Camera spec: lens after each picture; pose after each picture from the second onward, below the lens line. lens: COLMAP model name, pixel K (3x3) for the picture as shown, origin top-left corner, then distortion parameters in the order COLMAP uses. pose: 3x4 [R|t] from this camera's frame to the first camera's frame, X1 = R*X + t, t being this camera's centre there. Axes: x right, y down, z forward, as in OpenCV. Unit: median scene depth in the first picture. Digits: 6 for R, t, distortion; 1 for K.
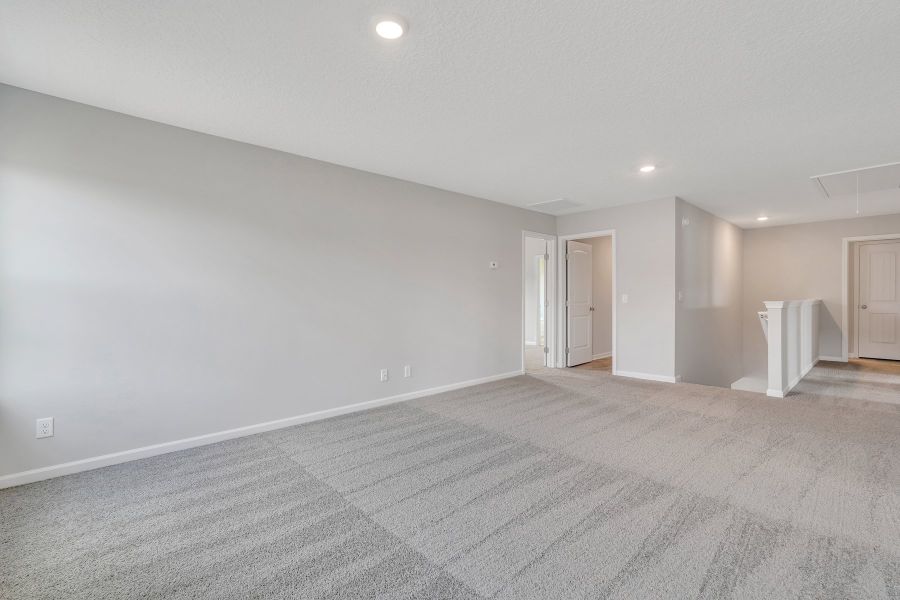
lens RADIAL K [[409.2, 0, 446.5], [0, 409.2, 297.3], [0, 0, 1]] dist [0.006278, -0.000031]
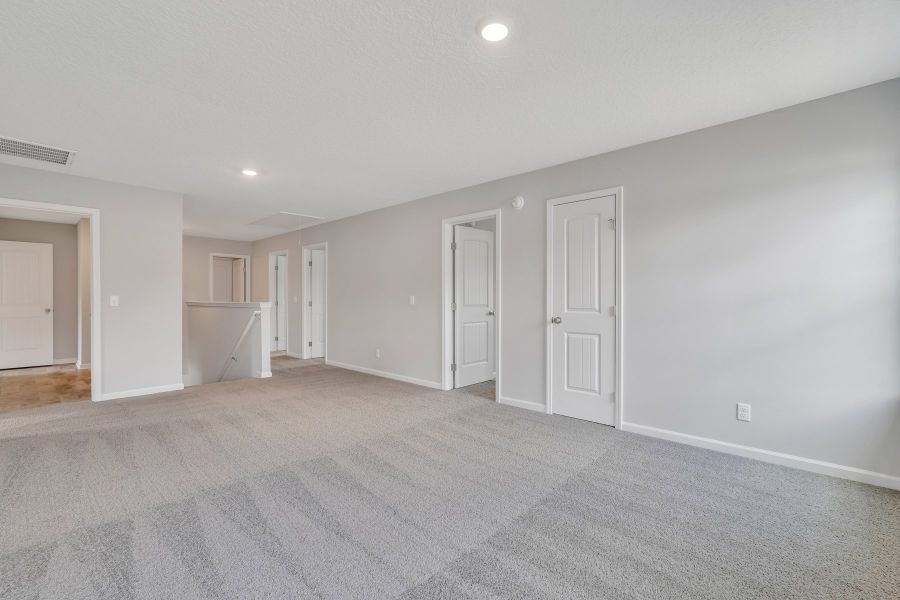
lens RADIAL K [[409.2, 0, 441.1], [0, 409.2, 300.1], [0, 0, 1]] dist [0.006278, -0.000031]
pose [[-0.063405, 0.001005, 0.997987, -0.556534], [-0.001048, 0.999999, -0.001073, 0.003338], [-0.997987, -0.001114, -0.063404, 0.590069]]
